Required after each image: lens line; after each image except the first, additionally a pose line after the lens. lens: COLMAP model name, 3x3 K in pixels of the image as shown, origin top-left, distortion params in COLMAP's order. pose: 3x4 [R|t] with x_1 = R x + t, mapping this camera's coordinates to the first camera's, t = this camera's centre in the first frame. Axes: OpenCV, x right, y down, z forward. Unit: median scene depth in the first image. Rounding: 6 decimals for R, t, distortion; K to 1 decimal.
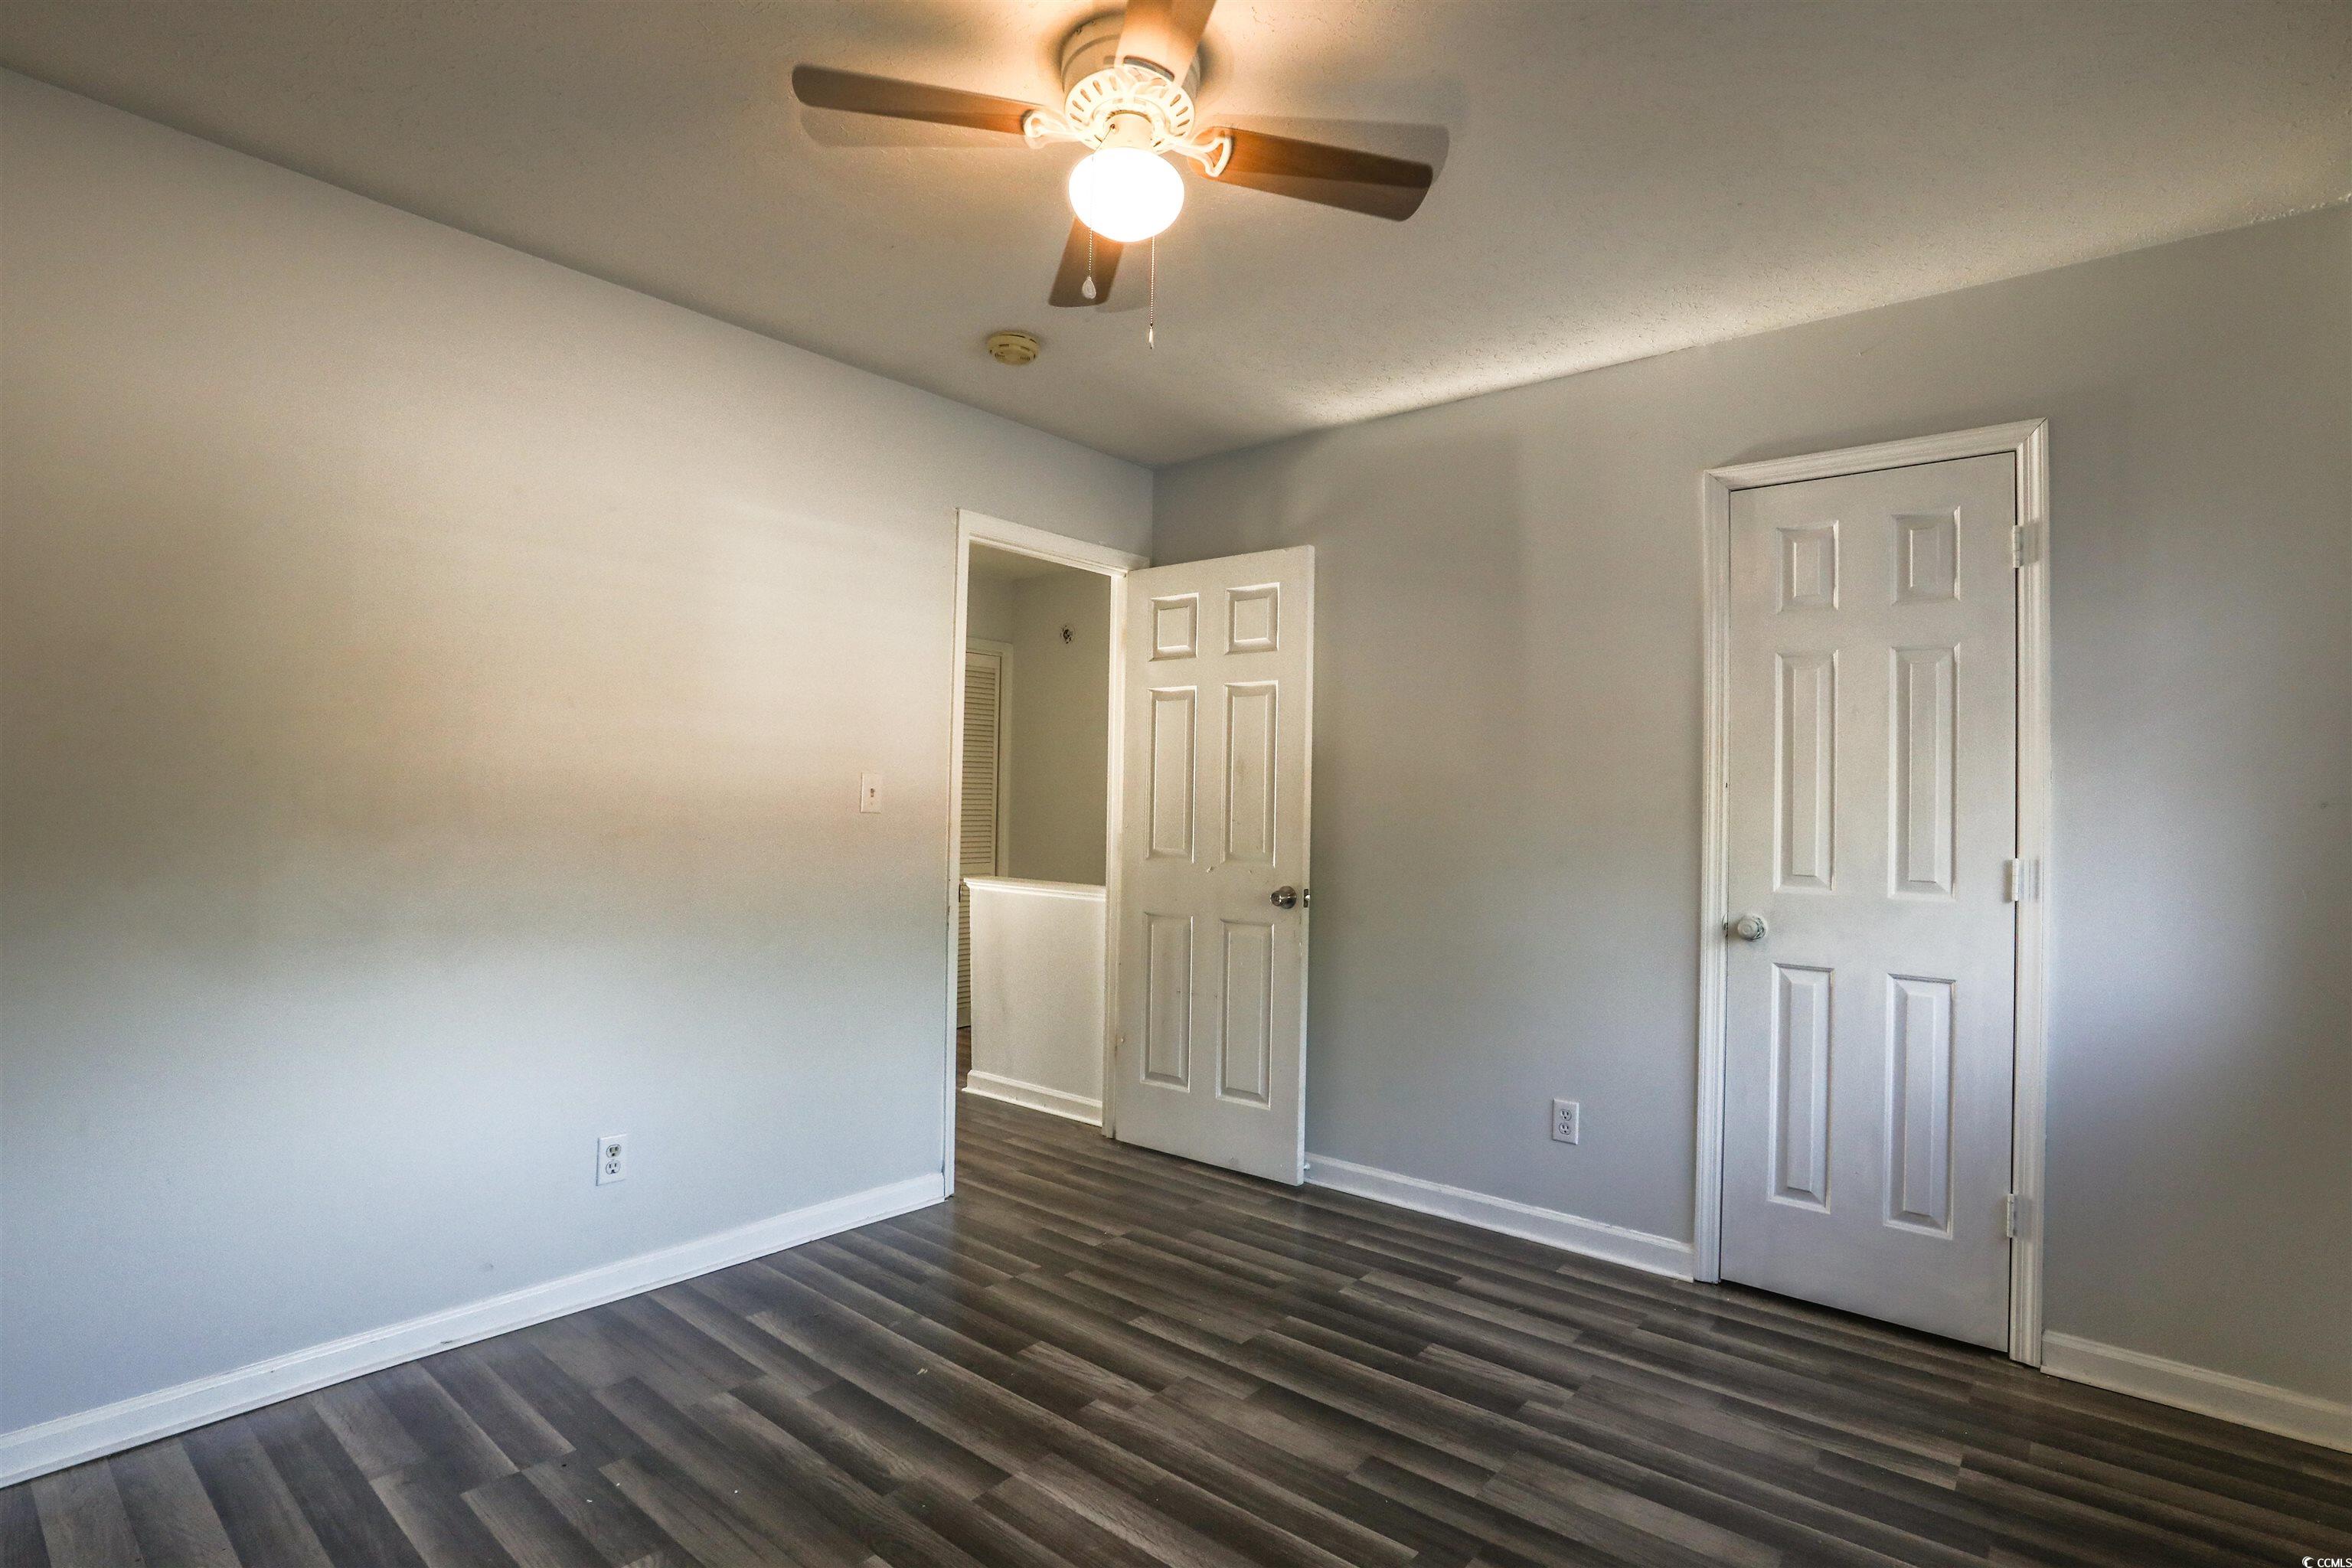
lens RADIAL K [[1140.1, 0, 1181.2], [0, 1140.1, 778.6], [0, 0, 1]] dist [-0.060960, 0.027963]
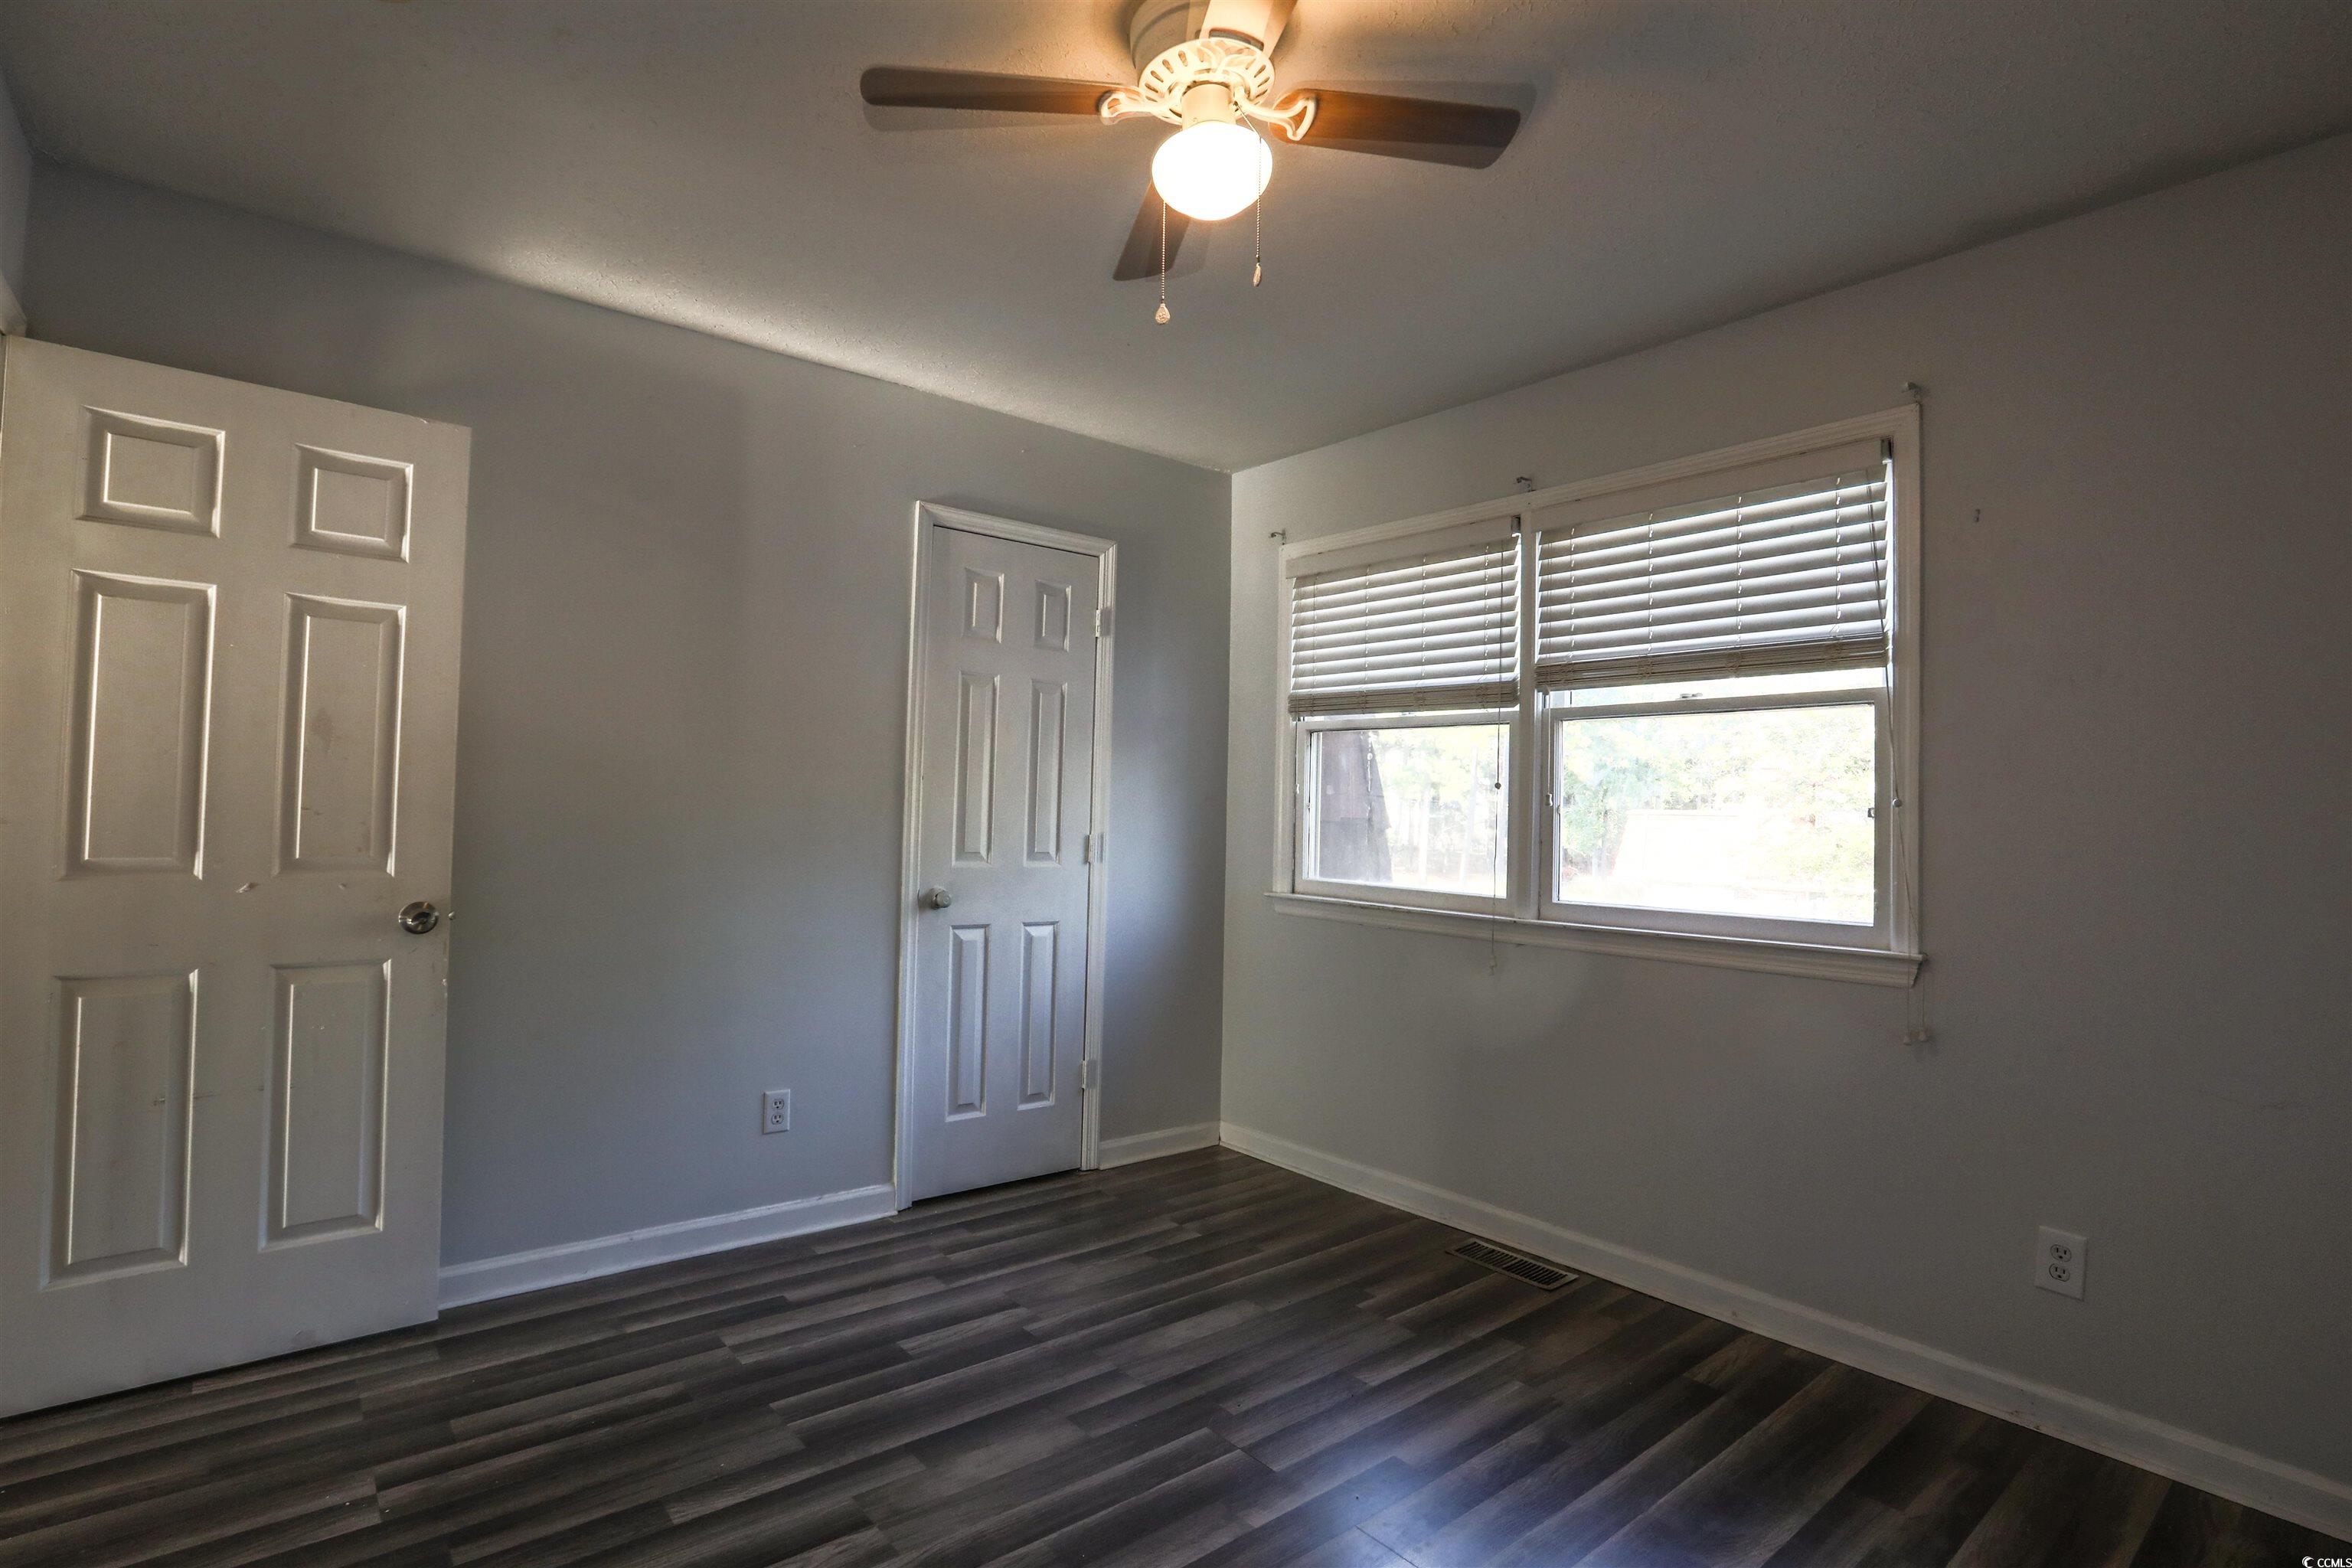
lens RADIAL K [[1140.1, 0, 1181.2], [0, 1140.1, 778.6], [0, 0, 1]] dist [-0.060960, 0.027963]
pose [[0.185002, 0.013874, 0.982640, -0.630078], [-0.045496, 0.998949, -0.005539, 0.001255], [-0.981684, -0.043681, 0.185439, 0.528606]]
